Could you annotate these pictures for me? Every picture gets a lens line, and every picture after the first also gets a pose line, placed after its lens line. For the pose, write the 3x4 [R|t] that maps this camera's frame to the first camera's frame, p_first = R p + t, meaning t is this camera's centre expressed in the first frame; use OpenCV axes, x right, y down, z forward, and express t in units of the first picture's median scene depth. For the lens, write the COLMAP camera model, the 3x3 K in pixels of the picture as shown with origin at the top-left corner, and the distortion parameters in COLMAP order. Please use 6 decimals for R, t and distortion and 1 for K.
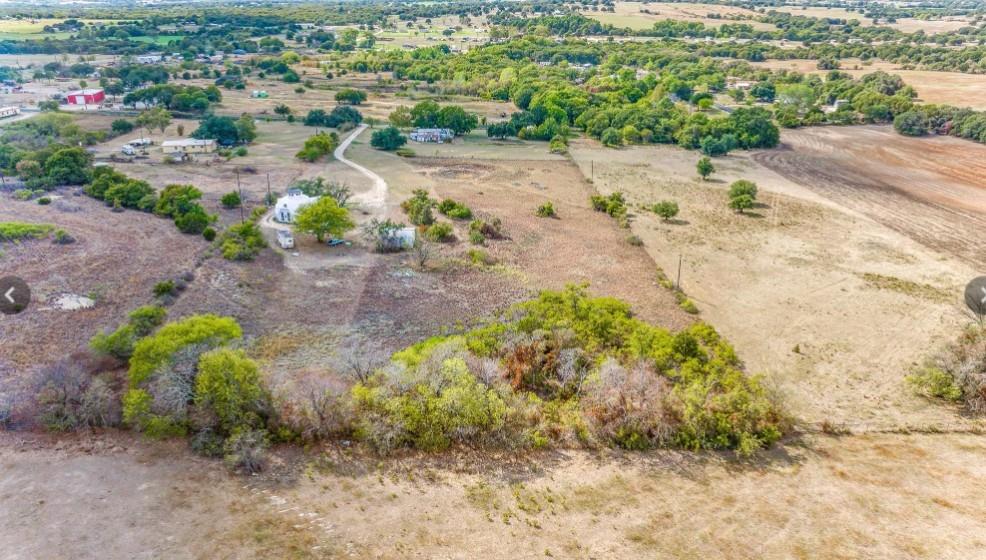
lens RADIAL K [[709.8, 0, 493.0], [0, 709.8, 280.0], [0, 0, 1]] dist [-0.021052, 0.005607]
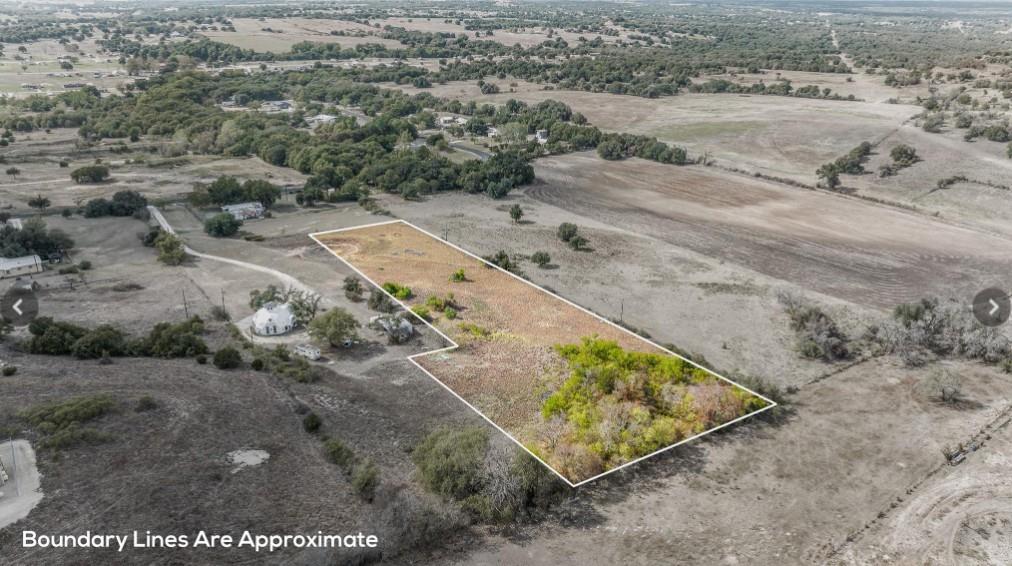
lens RADIAL K [[718.0, 0, 506.0], [0, 718.0, 283.0], [0, 0, 1]] dist [-0.012408, -0.001752]
pose [[0.854801, -0.186741, 0.484193, -0.441269], [0.189941, 0.980855, 0.042967, -0.121682], [-0.482947, 0.055240, 0.873906, -0.102995]]
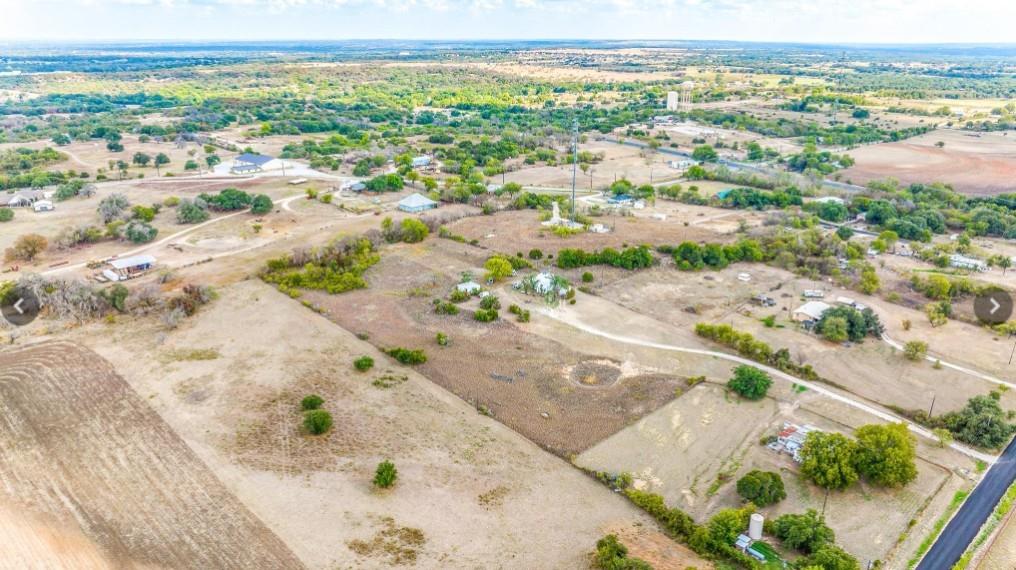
lens RADIAL K [[745.6, 0, 523.2], [0, 745.6, 284.3], [0, 0, 1]] dist [-0.021826, -0.002831]
pose [[-0.760297, 0.203322, -0.616935, 0.796207], [-0.256401, 0.778697, 0.572616, -1.009632], [0.596831, 0.593541, -0.539909, 1.761447]]
